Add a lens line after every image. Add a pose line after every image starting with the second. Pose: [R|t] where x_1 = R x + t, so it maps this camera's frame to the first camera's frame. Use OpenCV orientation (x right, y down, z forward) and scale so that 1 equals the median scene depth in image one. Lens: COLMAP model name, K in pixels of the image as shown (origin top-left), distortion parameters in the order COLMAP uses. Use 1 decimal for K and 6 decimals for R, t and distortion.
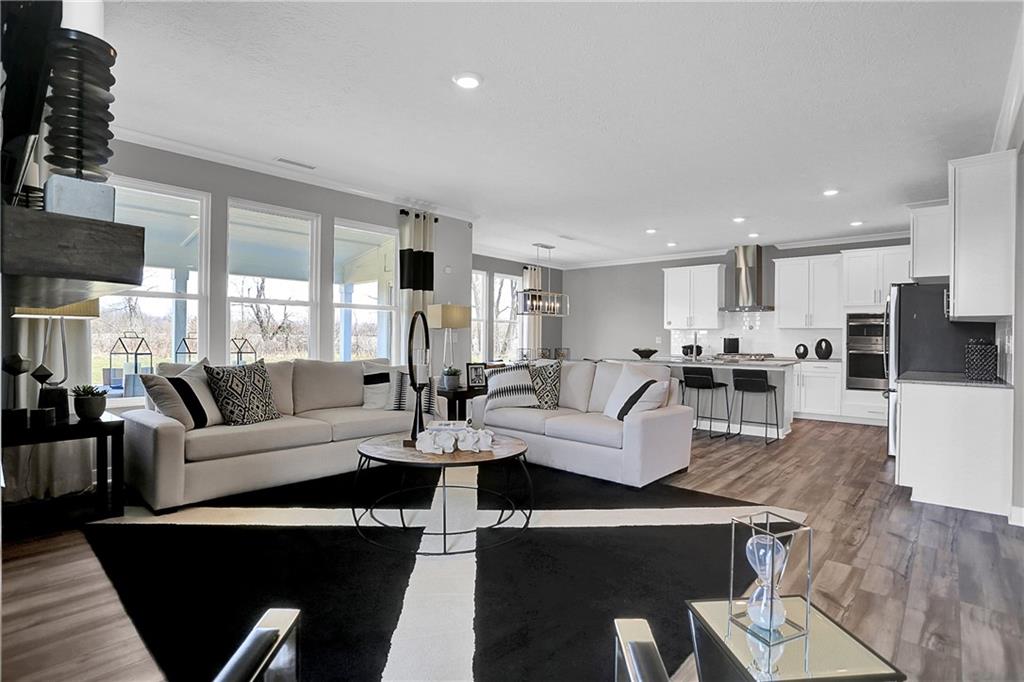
lens RADIAL K [[499.6, 0, 509.3], [0, 499.6, 341.1], [0, 0, 1]] dist [-0.057642, 0.007264]
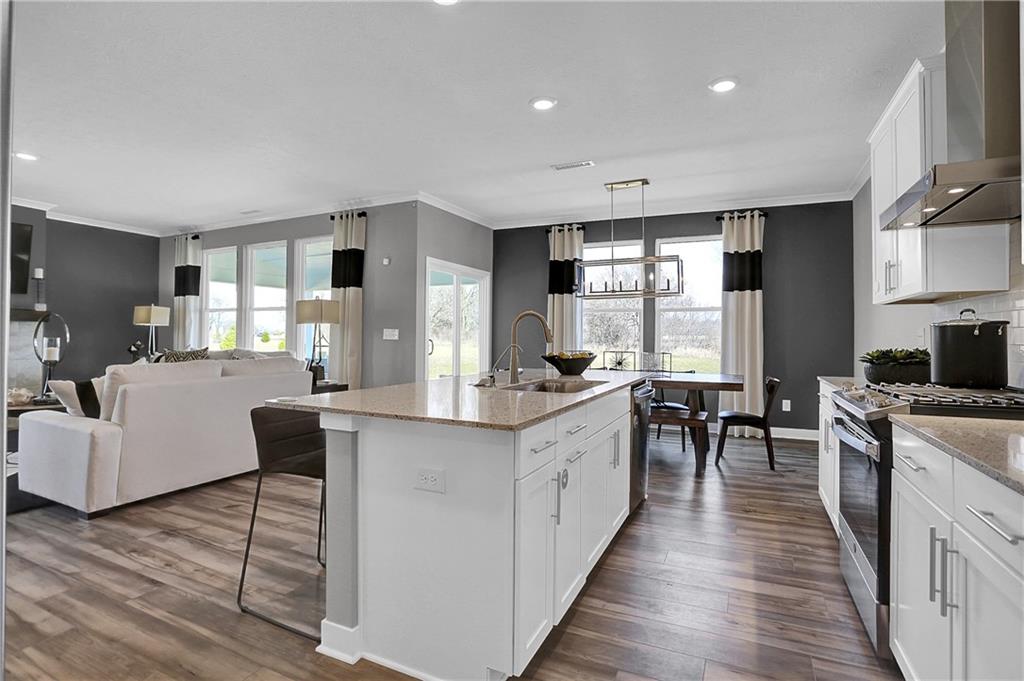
lens RADIAL K [[499.6, 0, 533.7], [0, 499.6, 321.9], [0, 0, 1]] dist [-0.057642, 0.007264]
pose [[0.326436, -0.032242, -0.944669, 0.732911], [-0.007523, 0.999298, -0.036706, 0.002198], [0.945189, 0.019089, 0.325964, 0.837818]]
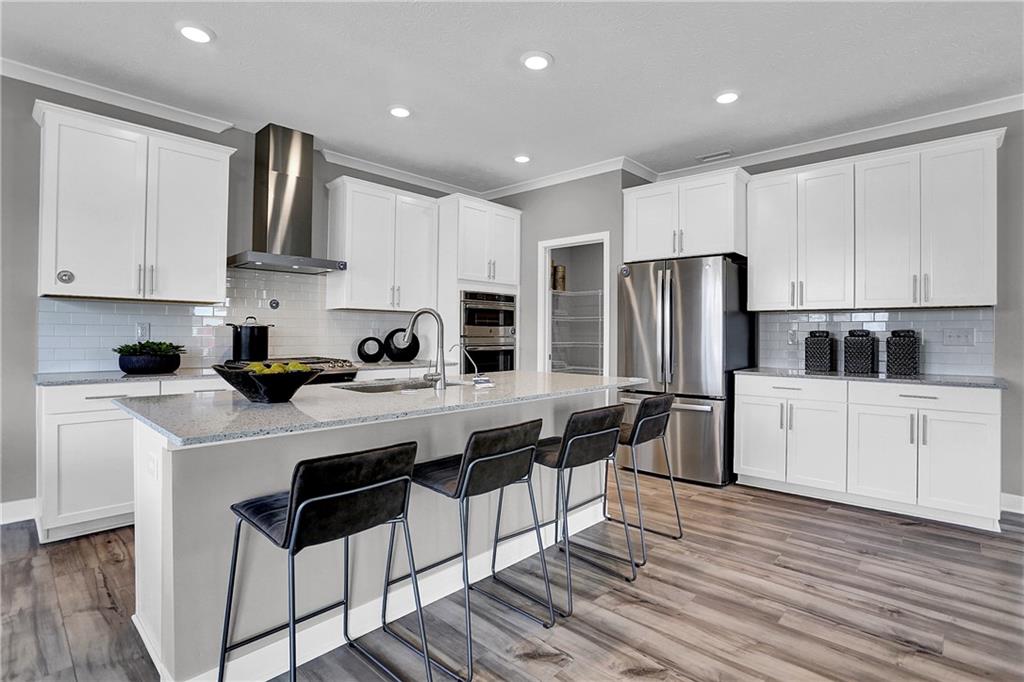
lens RADIAL K [[499.6, 0, 508.9], [0, 499.6, 337.4], [0, 0, 1]] dist [-0.057642, 0.007264]
pose [[0.014782, -0.014379, 0.999787, 0.021854], [-0.003830, 0.999888, 0.014437, -0.003482], [-0.999883, -0.004042, 0.014725, 0.899532]]
